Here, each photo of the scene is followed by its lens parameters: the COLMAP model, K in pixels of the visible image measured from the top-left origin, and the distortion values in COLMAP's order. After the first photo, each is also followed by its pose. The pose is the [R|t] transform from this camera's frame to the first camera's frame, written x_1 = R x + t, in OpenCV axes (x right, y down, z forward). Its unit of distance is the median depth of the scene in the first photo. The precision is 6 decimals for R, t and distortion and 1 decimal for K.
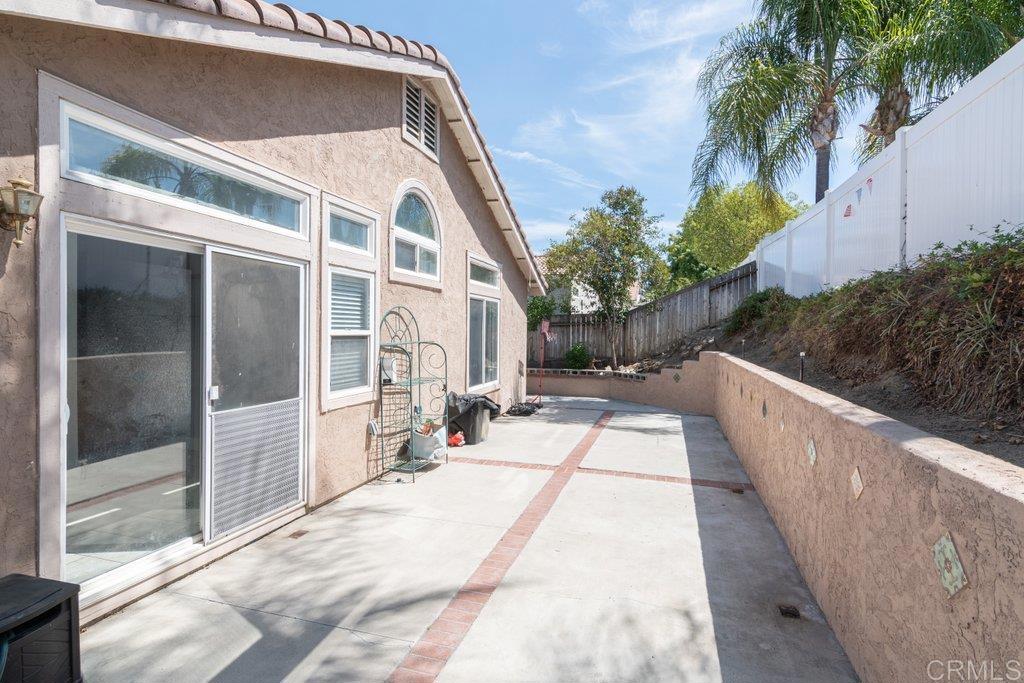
lens RADIAL K [[510.7, 0, 511.2], [0, 510.7, 341.0], [0, 0, 1]] dist [0.000161, -0.000187]
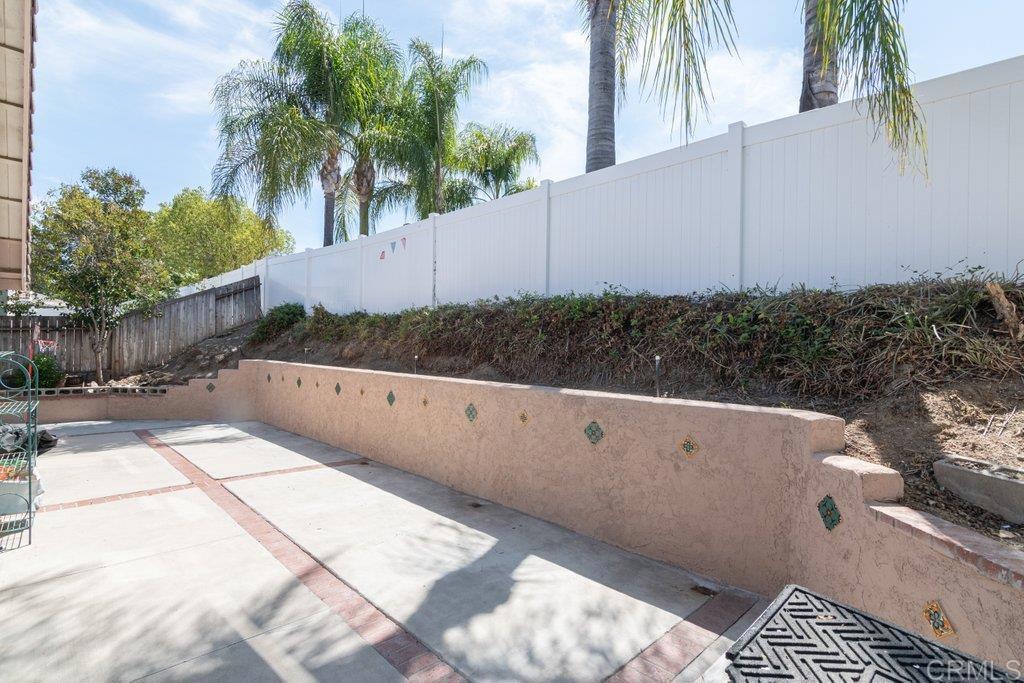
lens RADIAL K [[510.7, 0, 509.5], [0, 510.7, 342.4], [0, 0, 1]] dist [0.000161, -0.000187]
pose [[0.479373, 0.003771, 0.877603, -0.265411], [0.008871, 0.999919, -0.009142, -0.000546], [-0.877566, 0.012168, 0.479301, 0.019893]]
